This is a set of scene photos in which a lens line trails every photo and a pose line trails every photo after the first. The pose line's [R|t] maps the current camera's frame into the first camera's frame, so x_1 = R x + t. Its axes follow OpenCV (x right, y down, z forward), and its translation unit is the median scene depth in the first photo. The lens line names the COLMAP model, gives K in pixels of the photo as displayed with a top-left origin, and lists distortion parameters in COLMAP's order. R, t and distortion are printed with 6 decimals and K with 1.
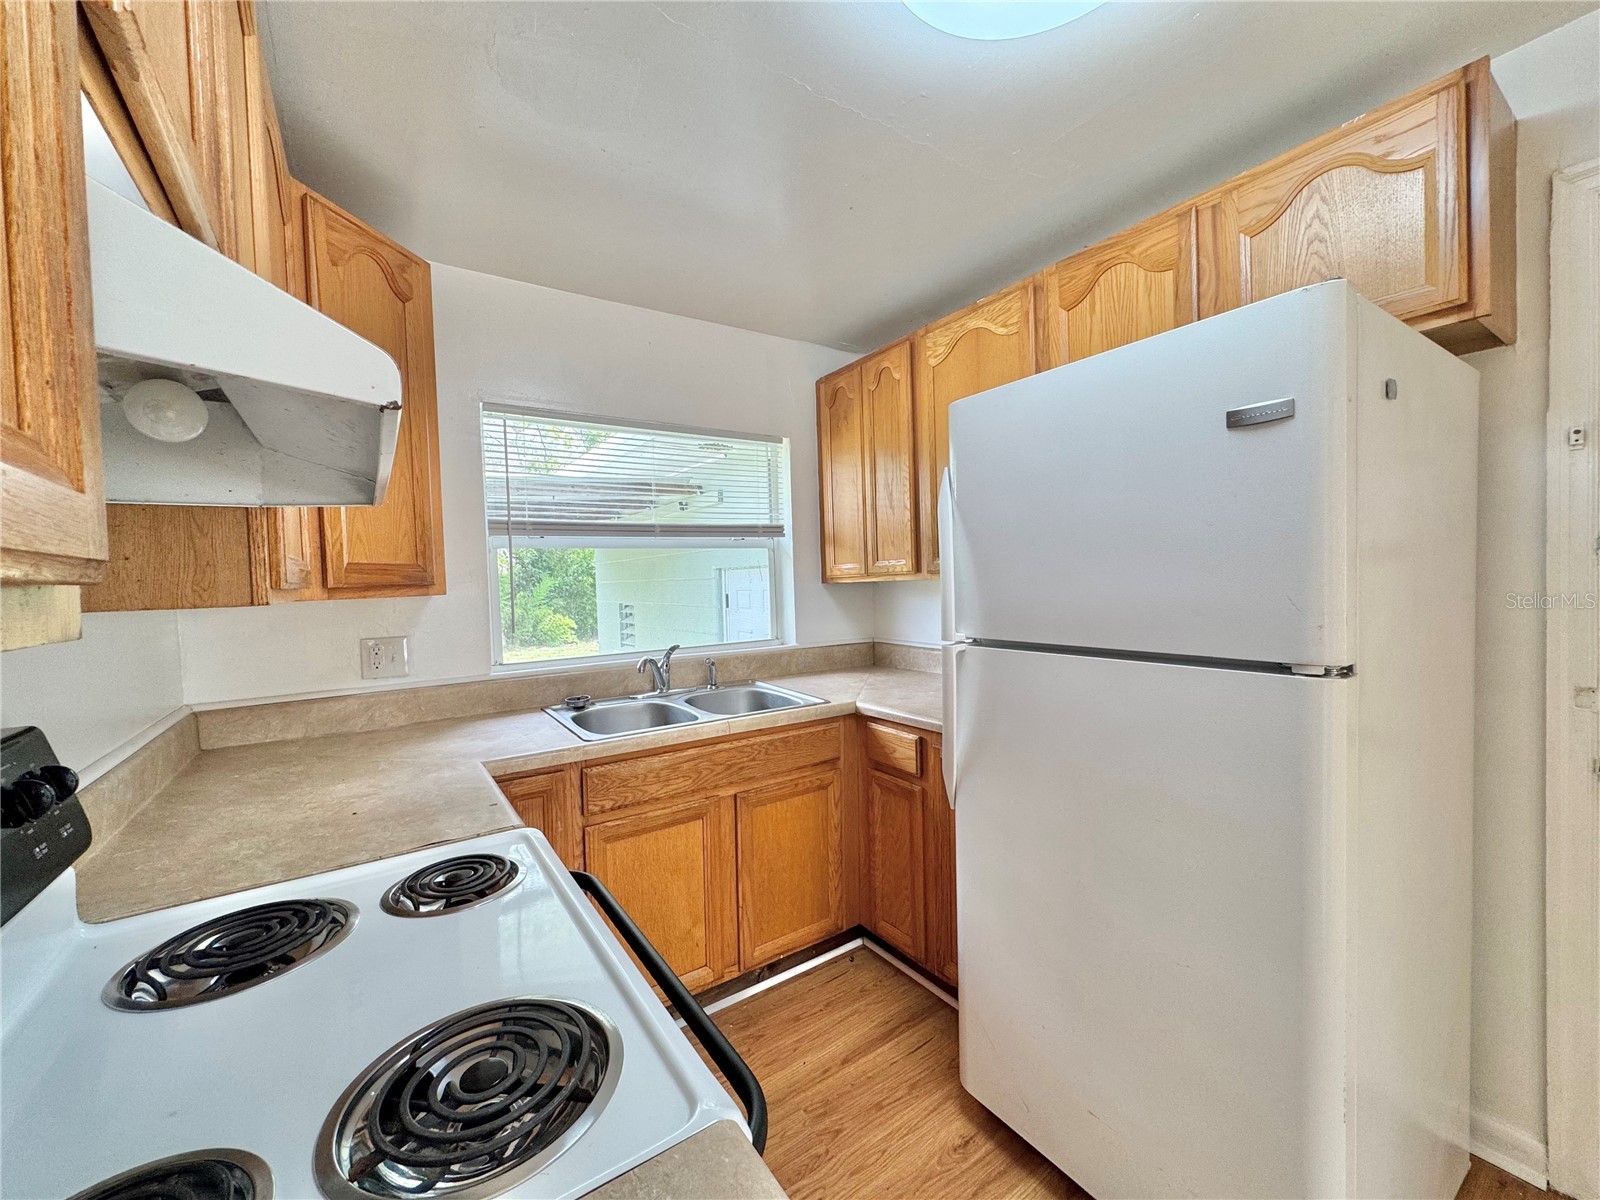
lens RADIAL K [[638.6, 0, 802.3], [0, 638.6, 600.3], [0, 0, 1]] dist [-0.003314, 0.000281]
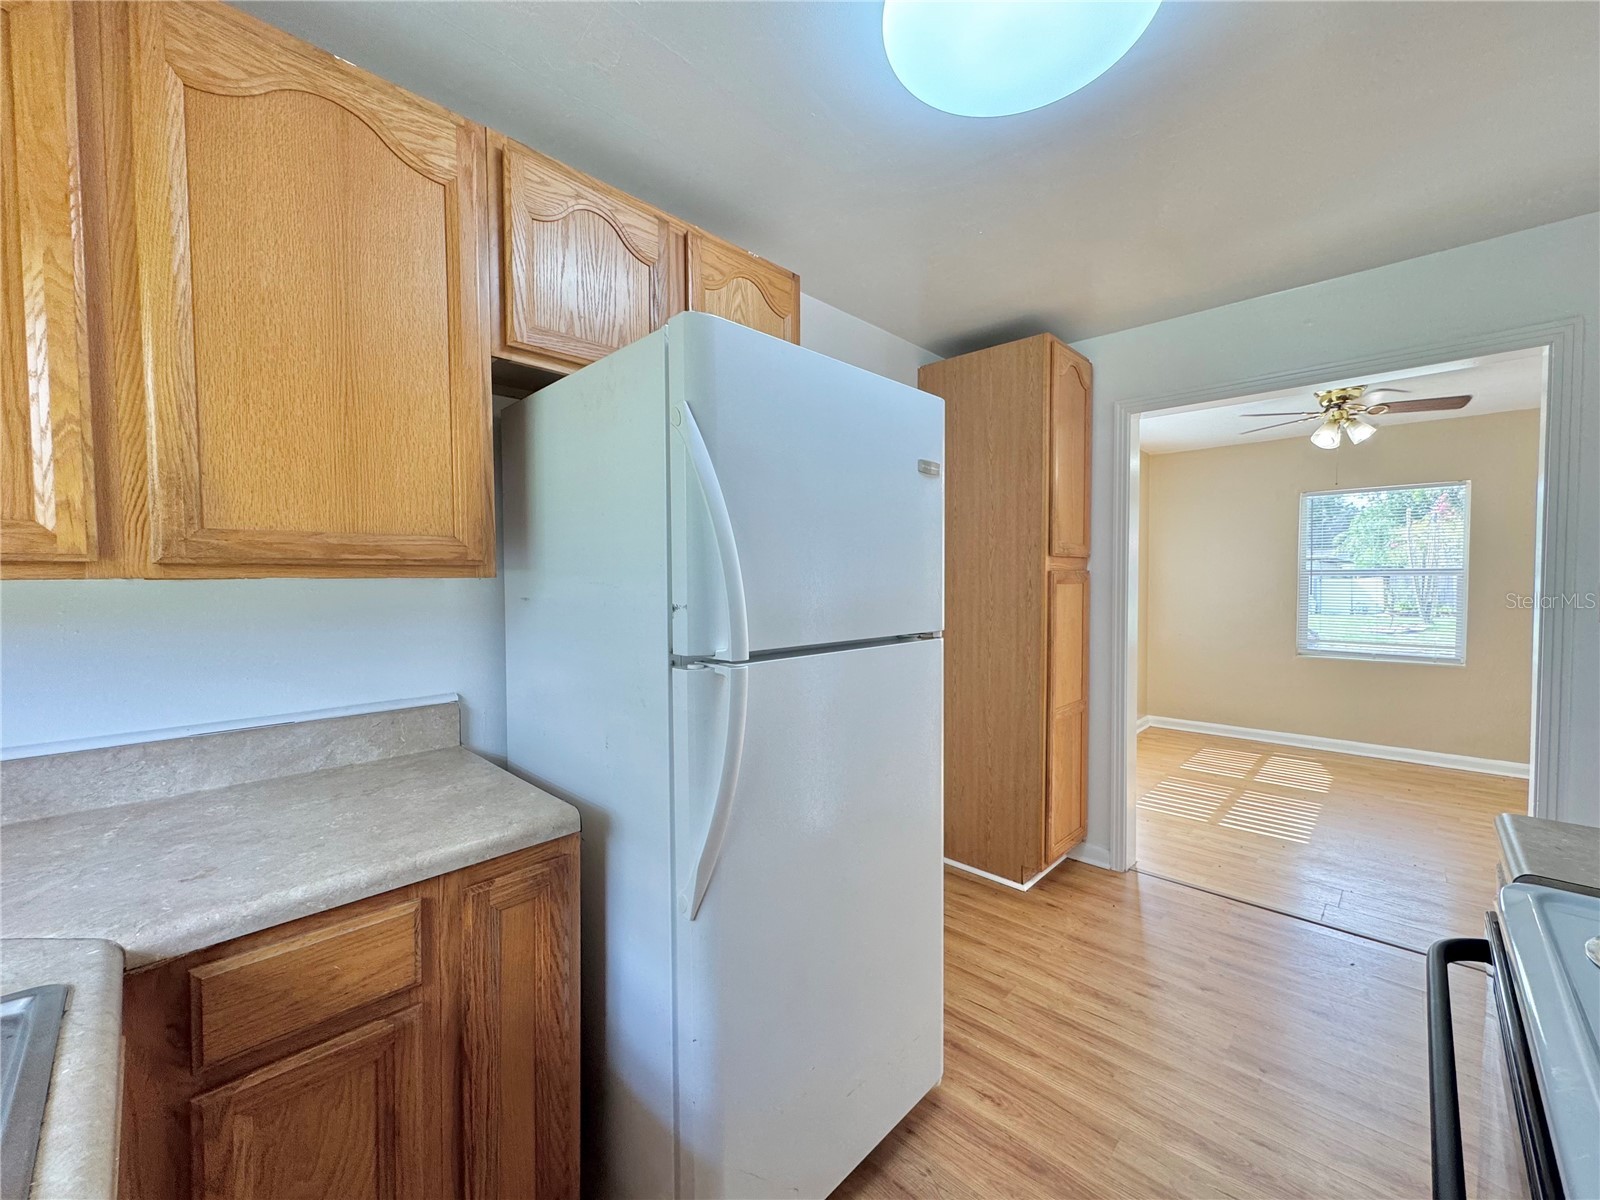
lens RADIAL K [[635.6, 0, 803.4], [0, 635.6, 601.2], [0, 0, 1]] dist [-0.003057, -0.000024]
pose [[-0.201999, -0.001371, 0.979385, -0.350417], [0.045462, 0.998908, 0.010775, -0.003925], [-0.978330, 0.046701, -0.201716, 0.816689]]
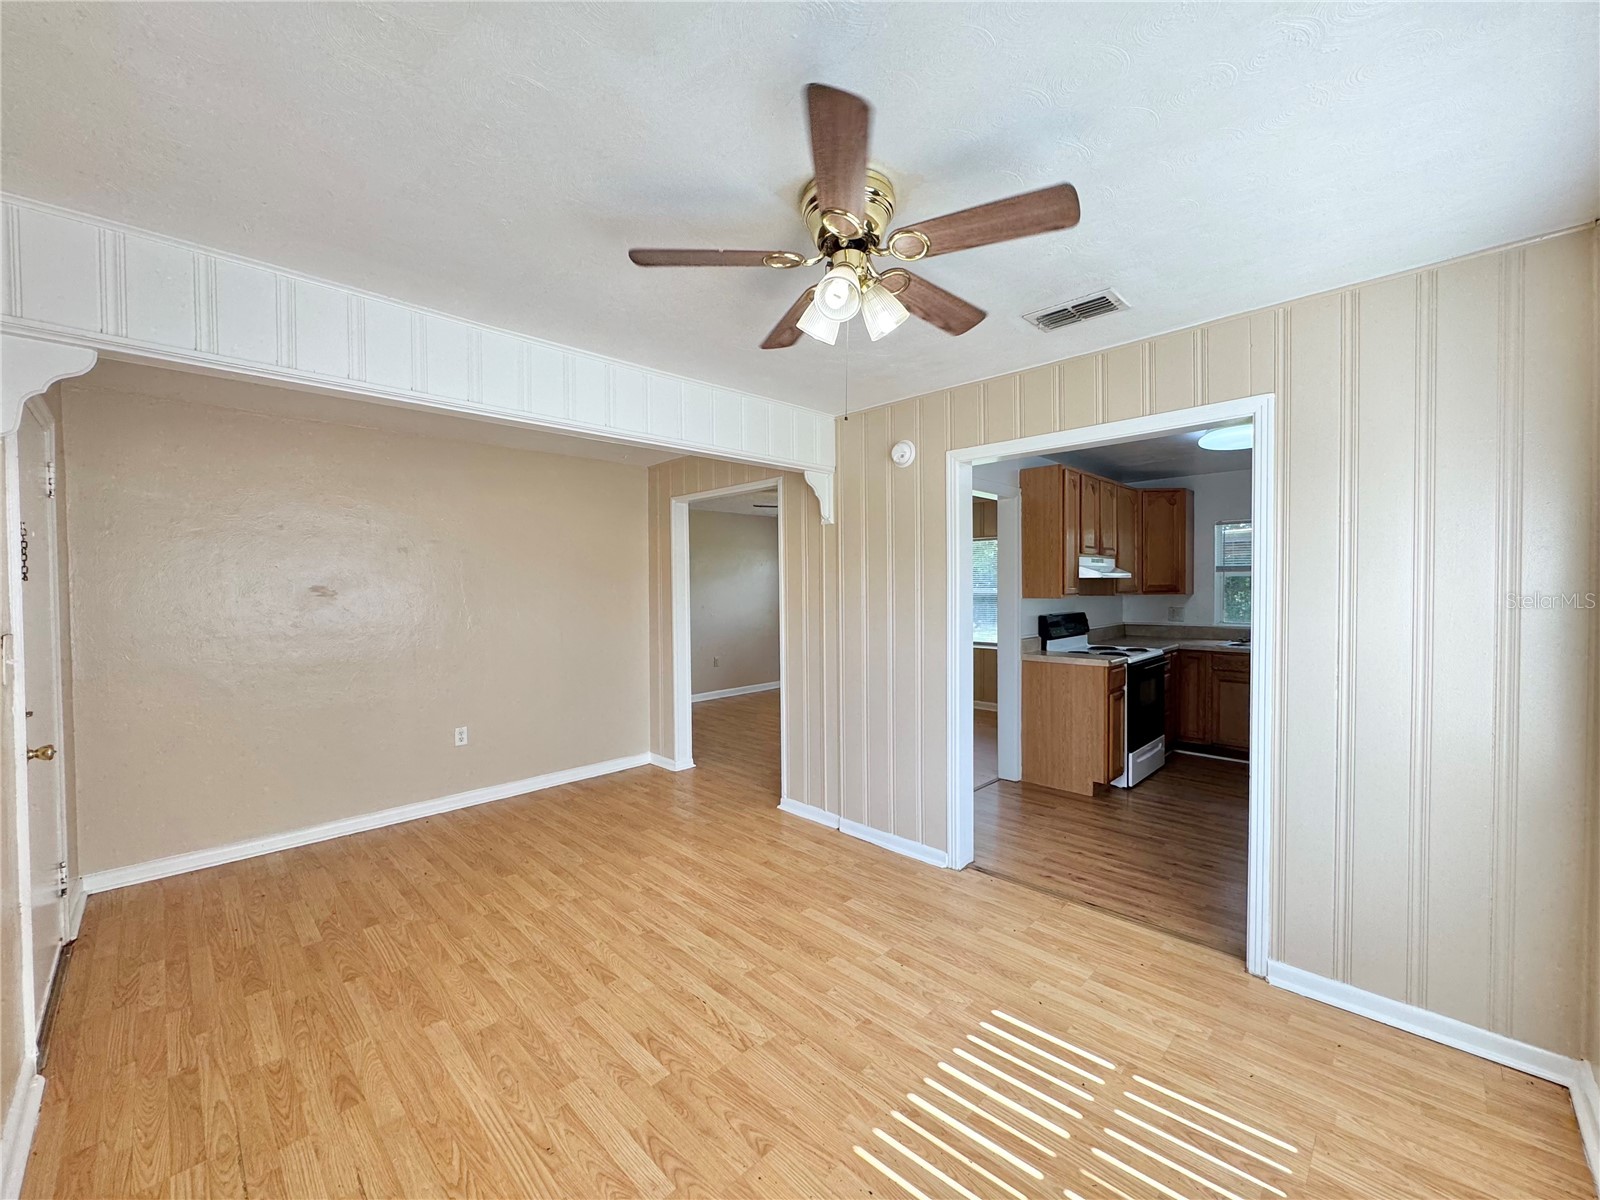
lens RADIAL K [[635.6, 0, 803.4], [0, 635.6, 601.2], [0, 0, 1]] dist [-0.003057, -0.000024]
pose [[0.192446, 0.053080, -0.979871, 1.956143], [-0.033004, 0.998321, 0.047598, -0.057253], [0.980752, 0.023180, 0.193875, -1.315771]]
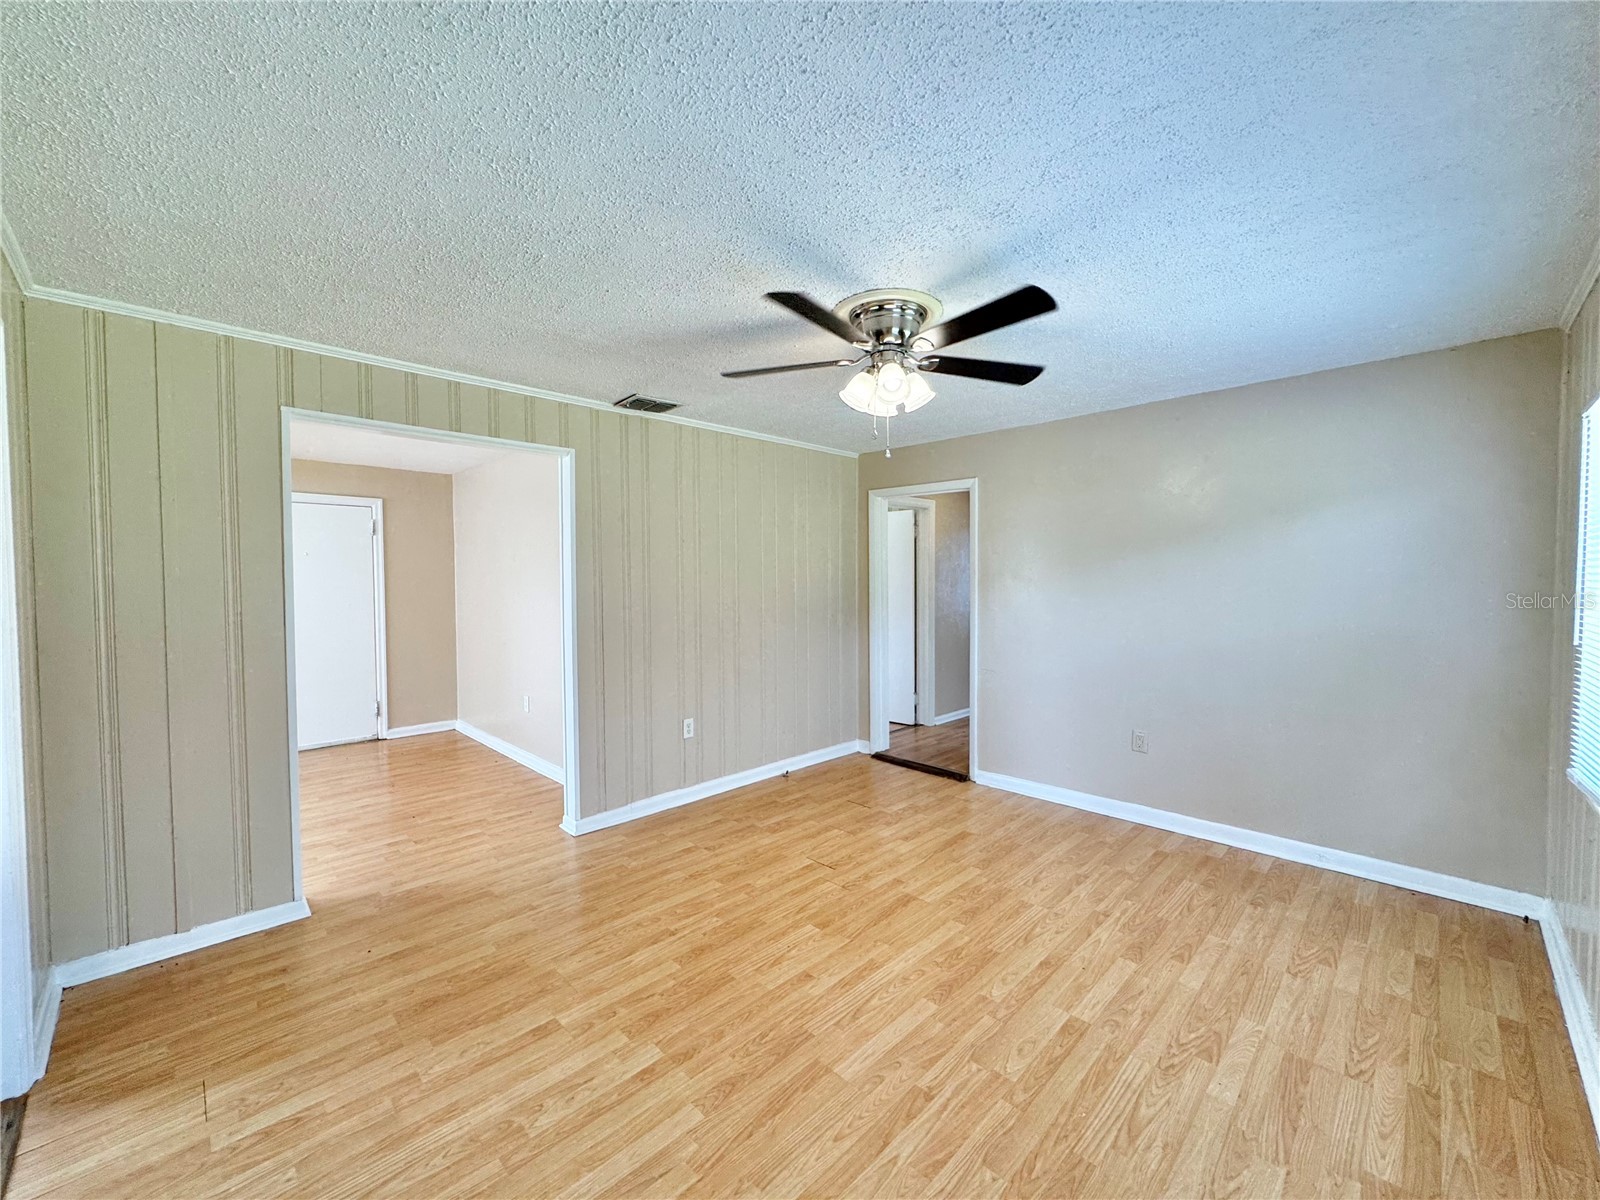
lens RADIAL K [[635.6, 0, 803.4], [0, 635.6, 601.2], [0, 0, 1]] dist [-0.003057, -0.000024]
pose [[-0.981900, 0.040377, -0.185047, -0.966324], [0.027091, 0.996907, 0.073773, -0.019869], [0.187453, 0.067424, -0.979957, 0.603640]]
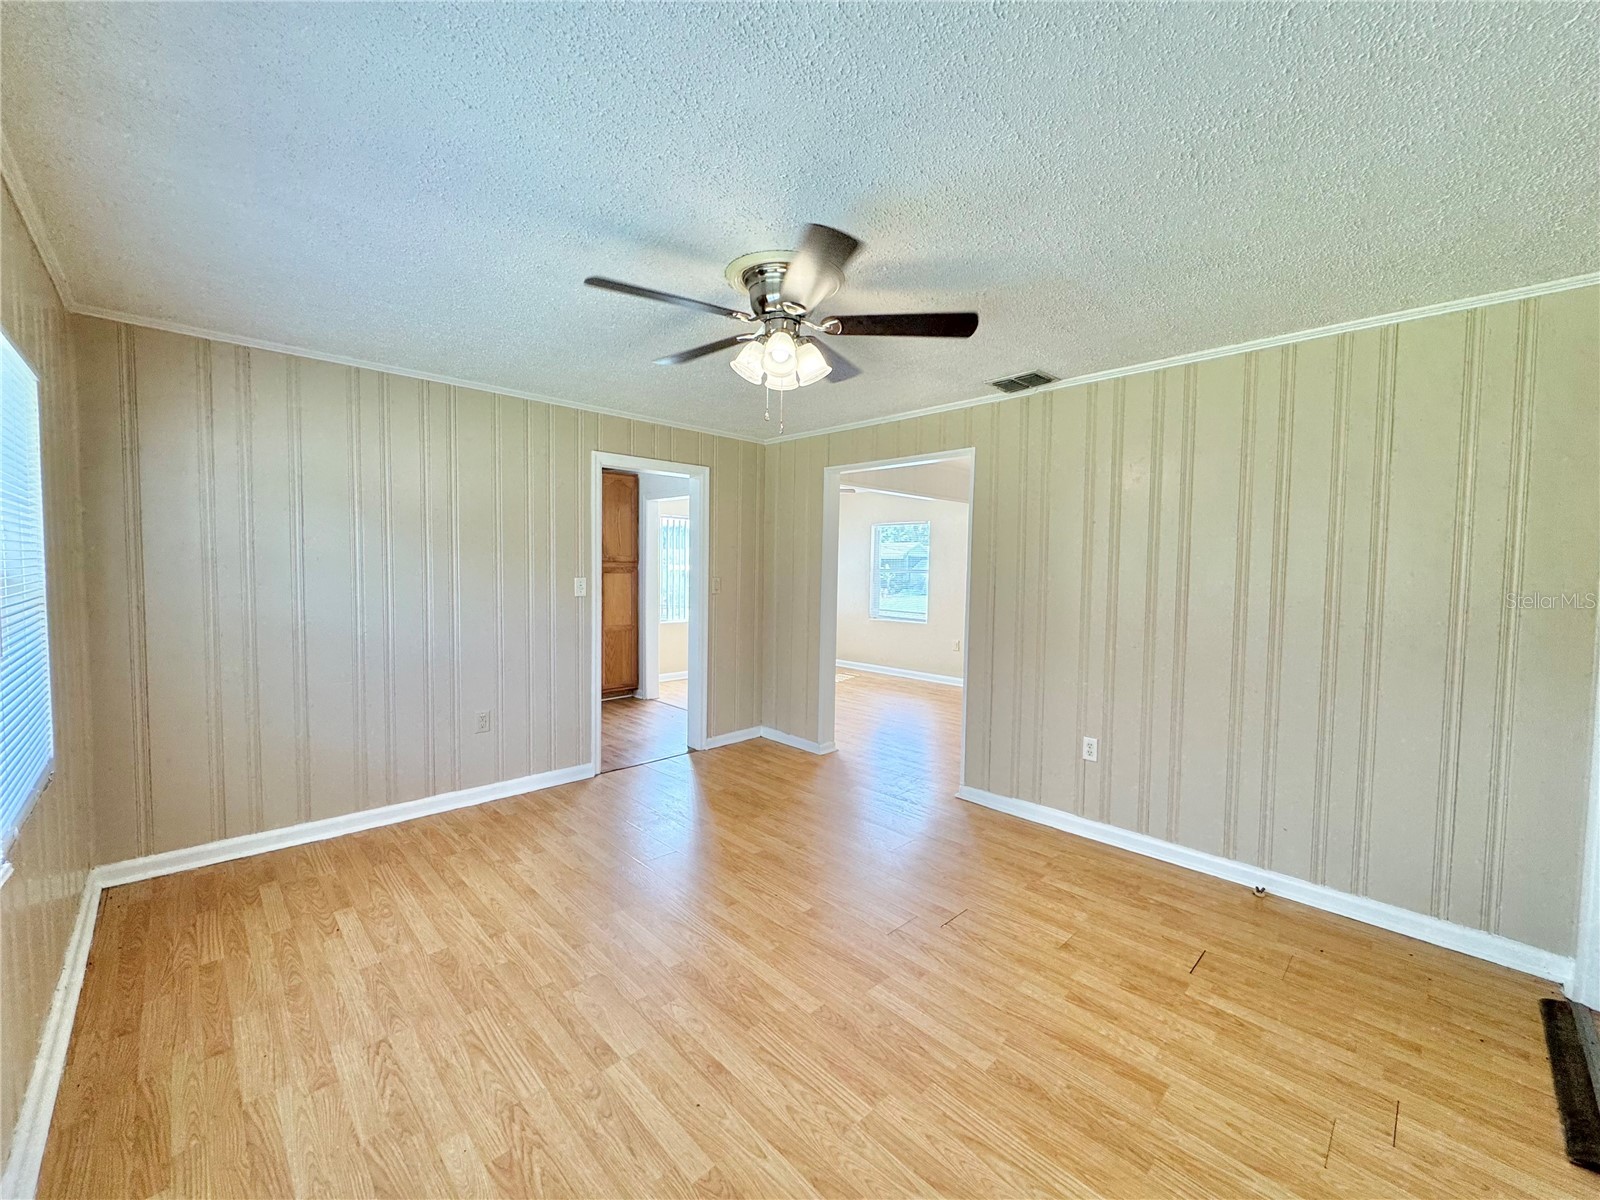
lens RADIAL K [[638.6, 0, 802.3], [0, 638.6, 600.3], [0, 0, 1]] dist [-0.003314, 0.000281]
pose [[-0.175069, -0.024935, 0.984240, -2.518588], [0.023713, 0.999282, 0.029534, 0.066763], [-0.984271, 0.028510, -0.174352, -0.419711]]
